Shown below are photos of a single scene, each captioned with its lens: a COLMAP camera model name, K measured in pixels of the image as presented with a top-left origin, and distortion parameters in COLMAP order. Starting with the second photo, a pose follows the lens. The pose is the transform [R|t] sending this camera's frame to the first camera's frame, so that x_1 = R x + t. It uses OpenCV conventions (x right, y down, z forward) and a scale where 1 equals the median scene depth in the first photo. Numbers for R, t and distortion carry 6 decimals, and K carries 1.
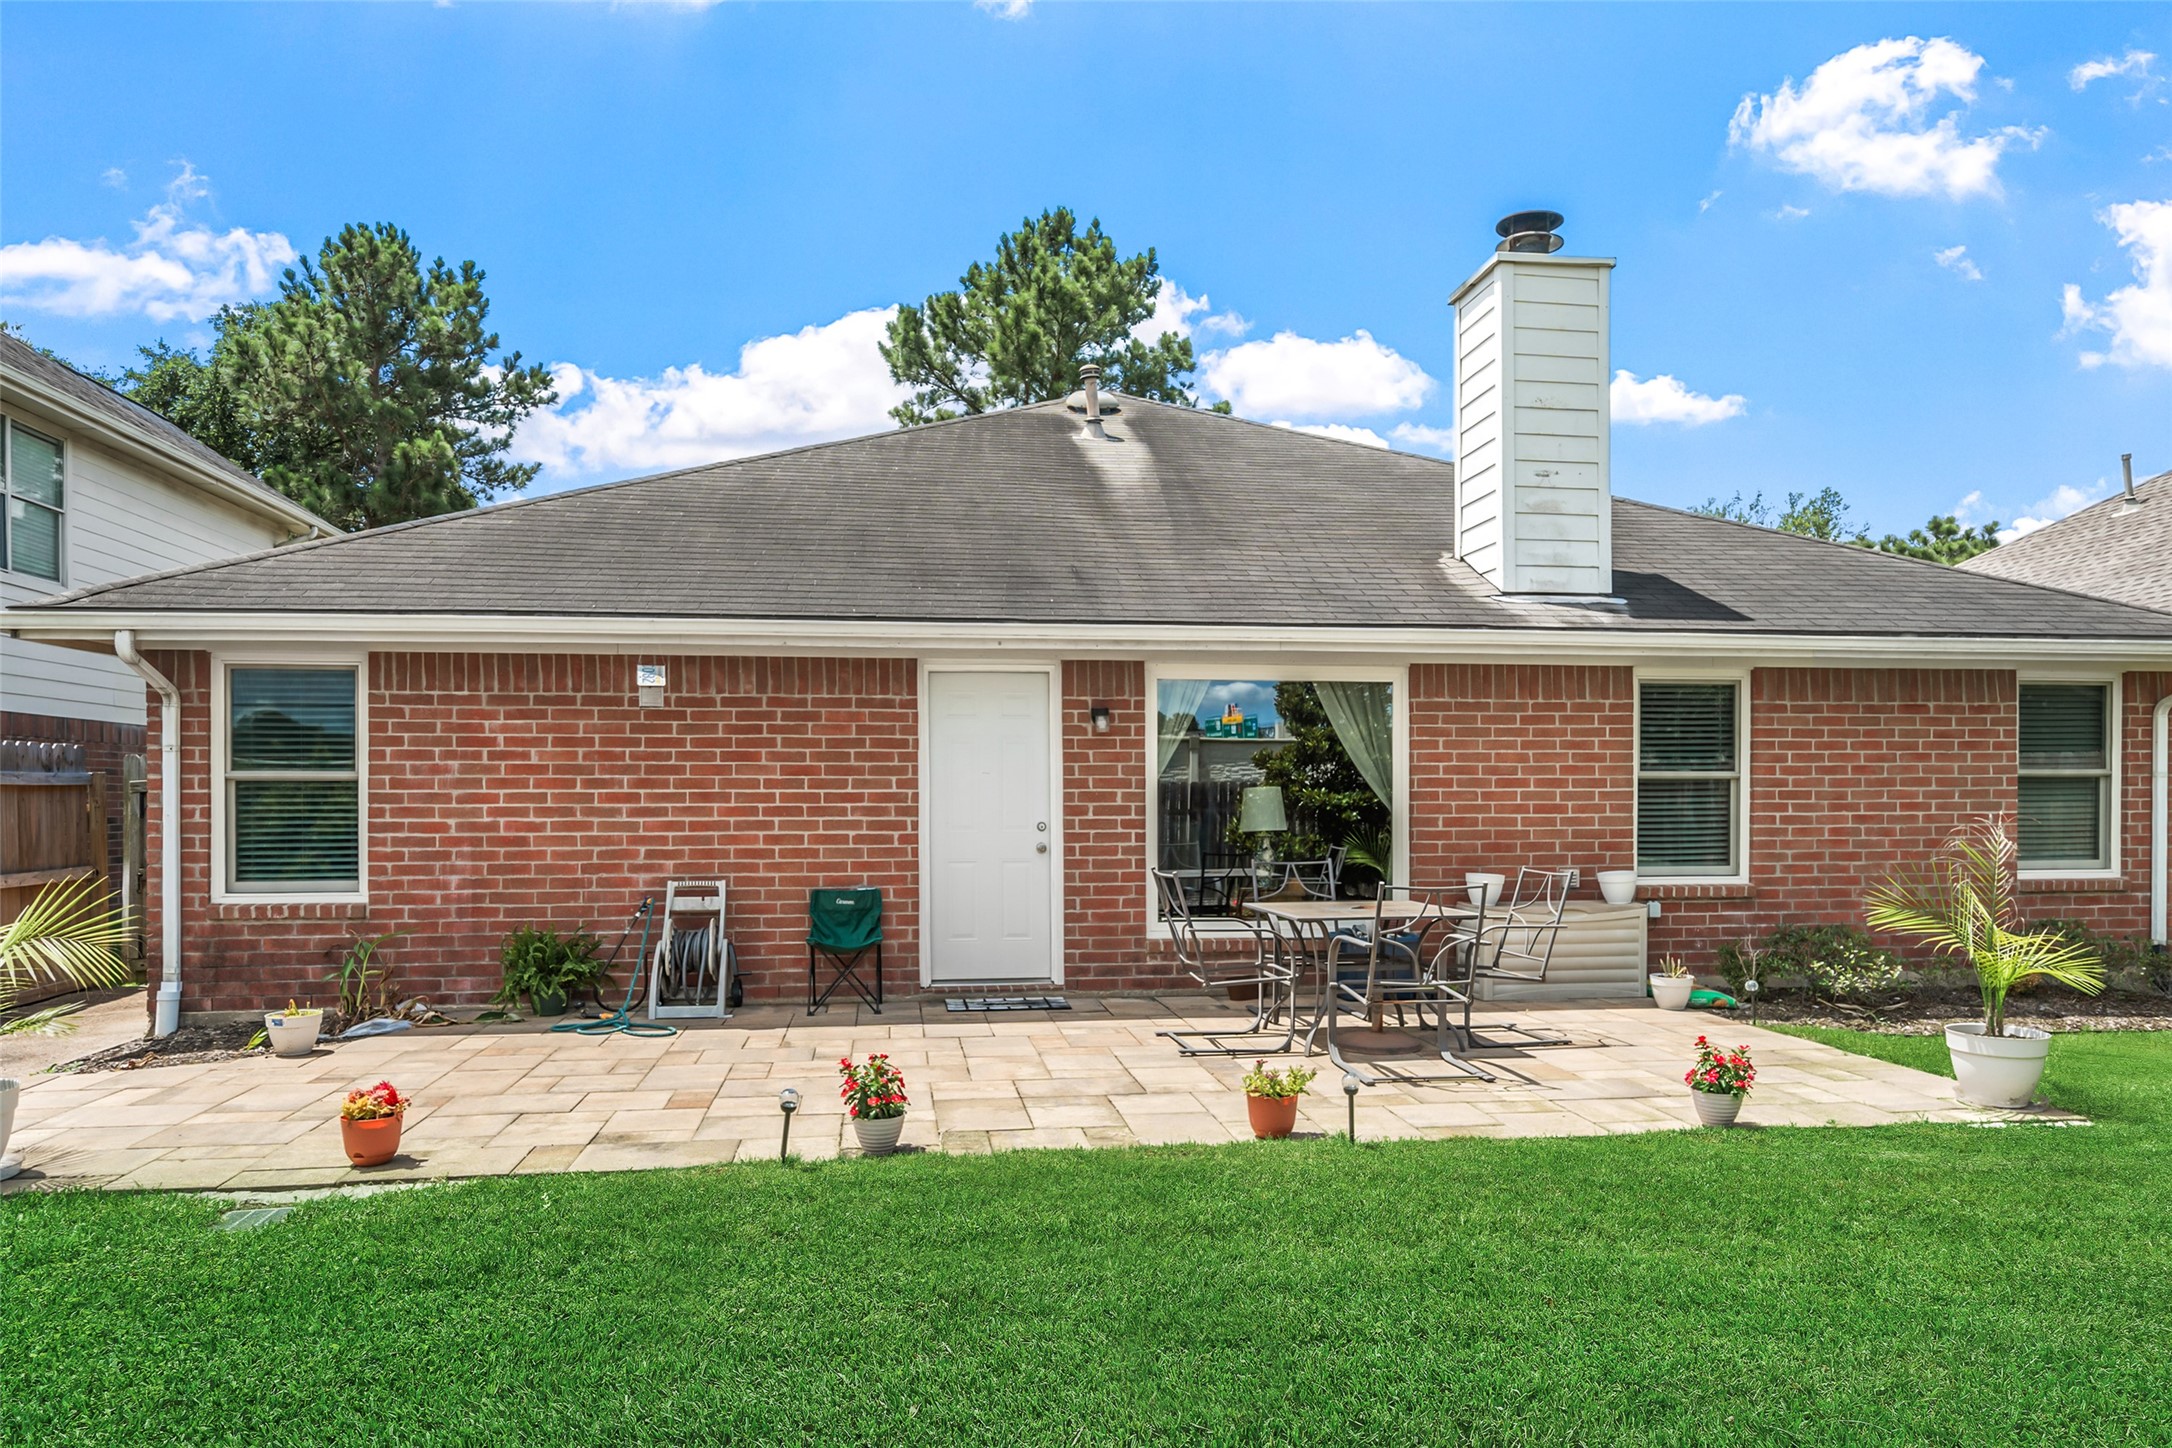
lens RADIAL K [[1342.7, 0, 1091.0], [0, 1342.7, 806.7], [0, 0, 1]] dist [0.003813, 0.001245]
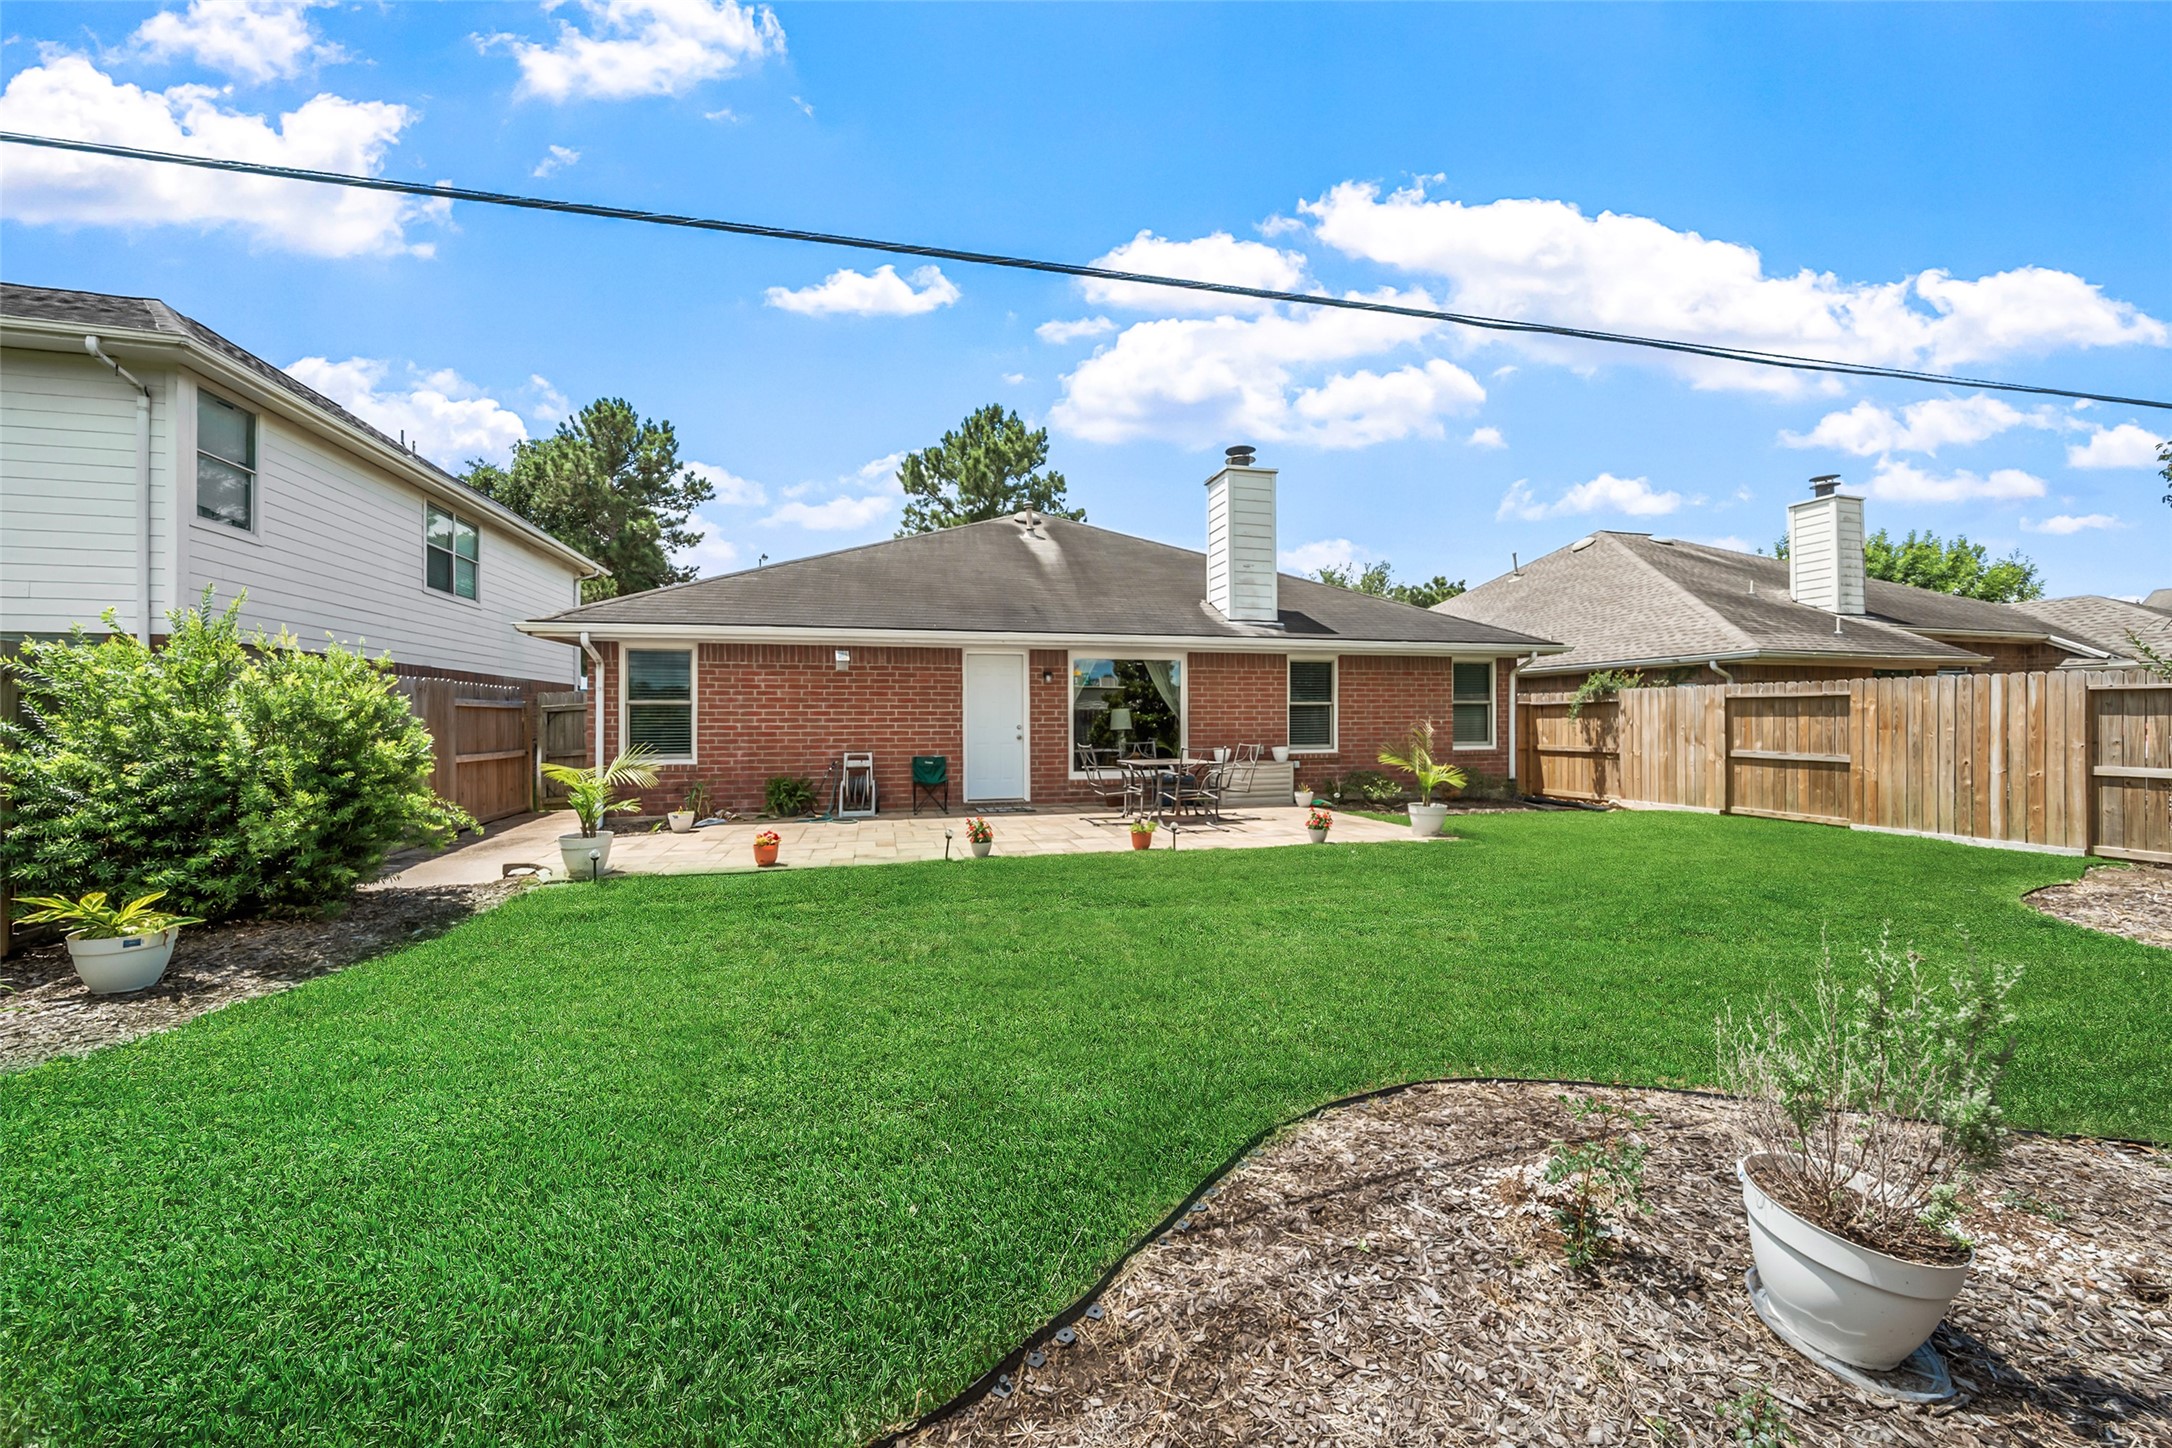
lens RADIAL K [[764.4, 0, 1077.5], [0, 764.4, 716.3], [0, 0, 1]] dist [-0.000285, -0.000029]
pose [[0.994087, -0.001022, 0.108580, -0.073324], [0.002351, 0.999924, -0.012113, 0.011883], [-0.108559, 0.012297, 0.994014, -0.205114]]
